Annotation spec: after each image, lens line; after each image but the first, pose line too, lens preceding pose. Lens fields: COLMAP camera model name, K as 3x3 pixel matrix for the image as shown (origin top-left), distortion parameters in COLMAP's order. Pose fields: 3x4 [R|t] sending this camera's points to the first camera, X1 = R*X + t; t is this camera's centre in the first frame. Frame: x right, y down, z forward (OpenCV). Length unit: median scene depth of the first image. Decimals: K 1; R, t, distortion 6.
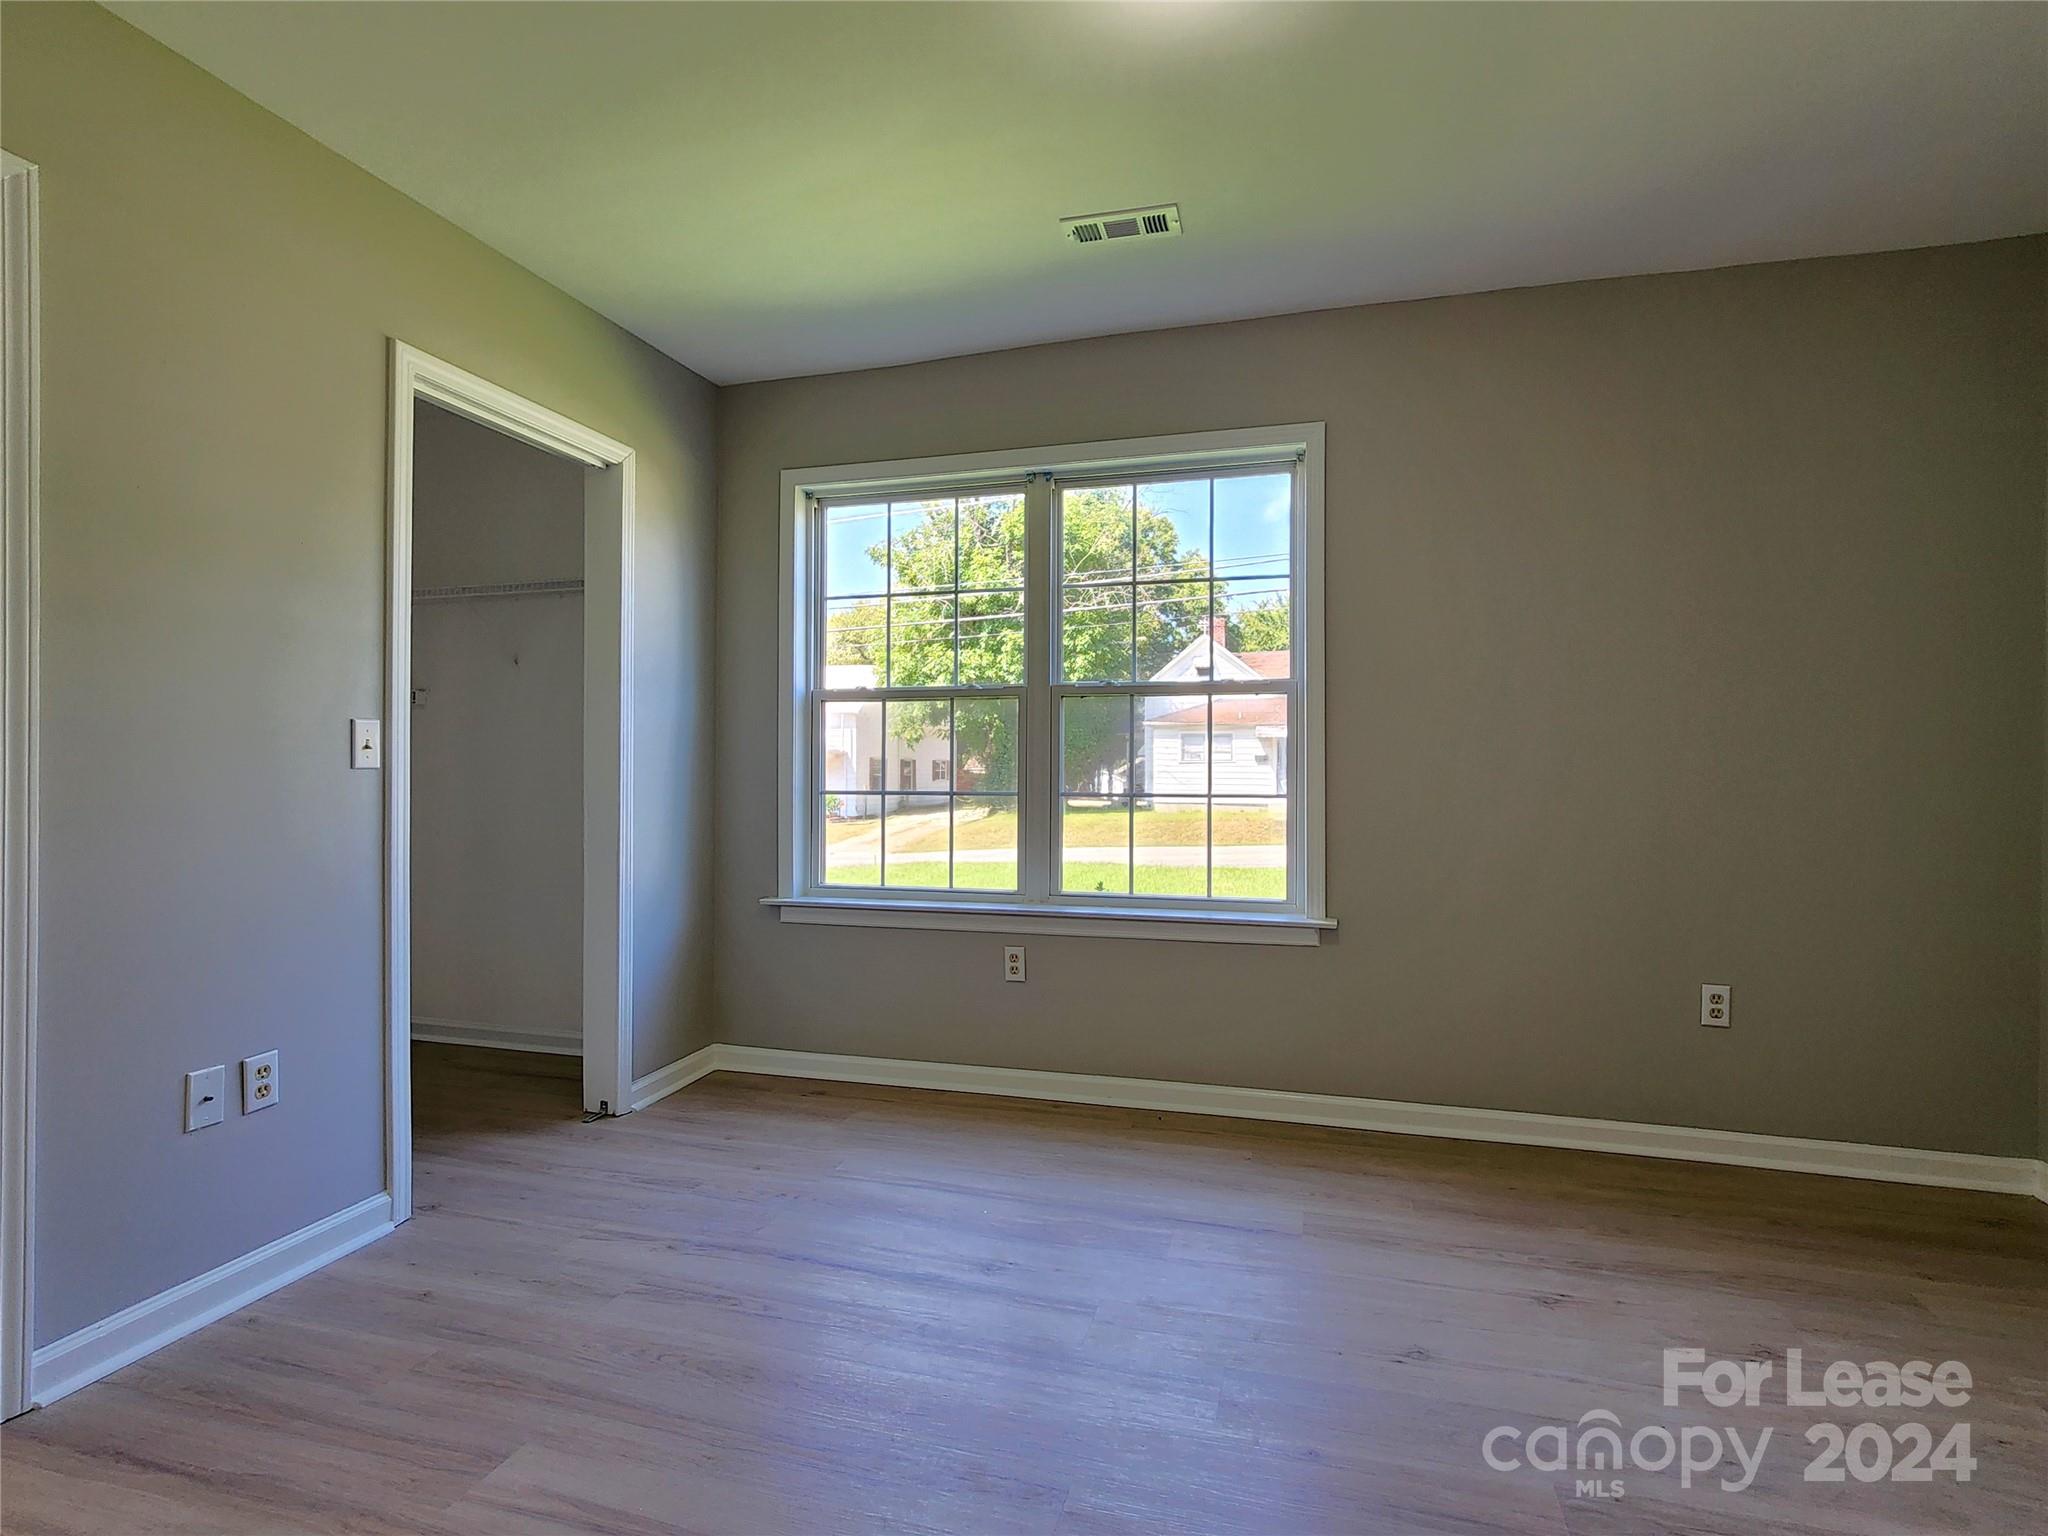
lens RADIAL K [[1020.9, 0, 1024.0], [0, 1020.9, 768.0], [0, 0, 1]] dist [0.001502, -0.000162]
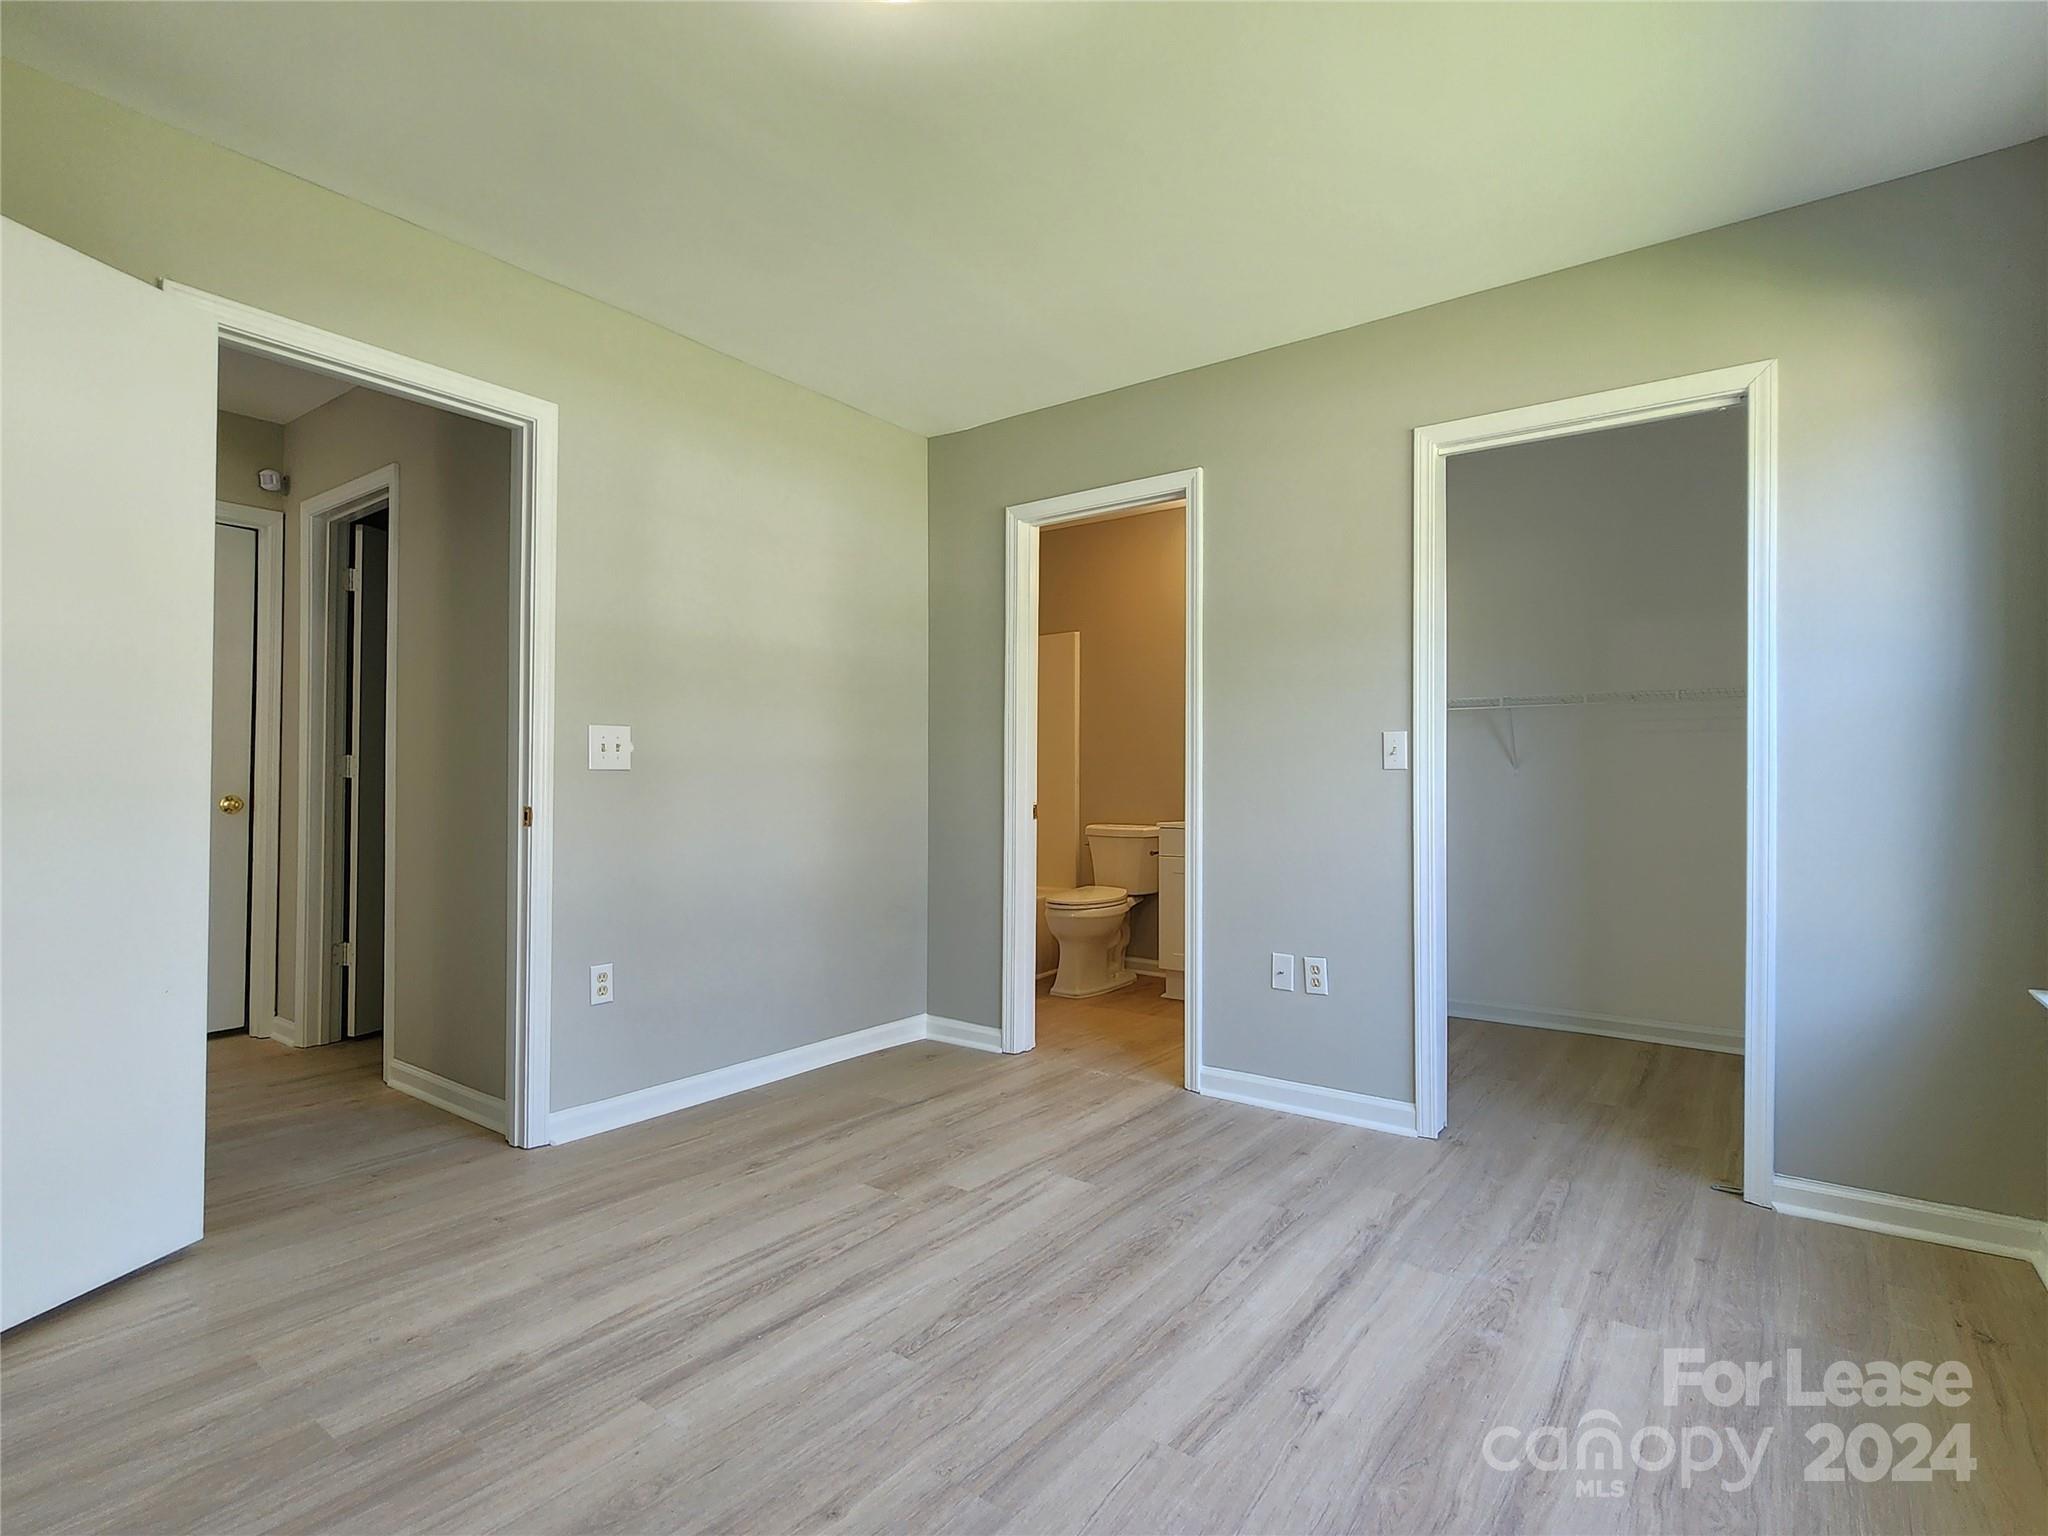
lens RADIAL K [[1020.9, 0, 1024.0], [0, 1020.9, 768.0], [0, 0, 1]] dist [0.001502, -0.000162]
pose [[-0.332884, -0.003547, -0.942961, 0.749422], [0.000121, 0.999993, -0.003804, 0.003640], [0.942968, -0.001381, -0.332881, 0.995365]]
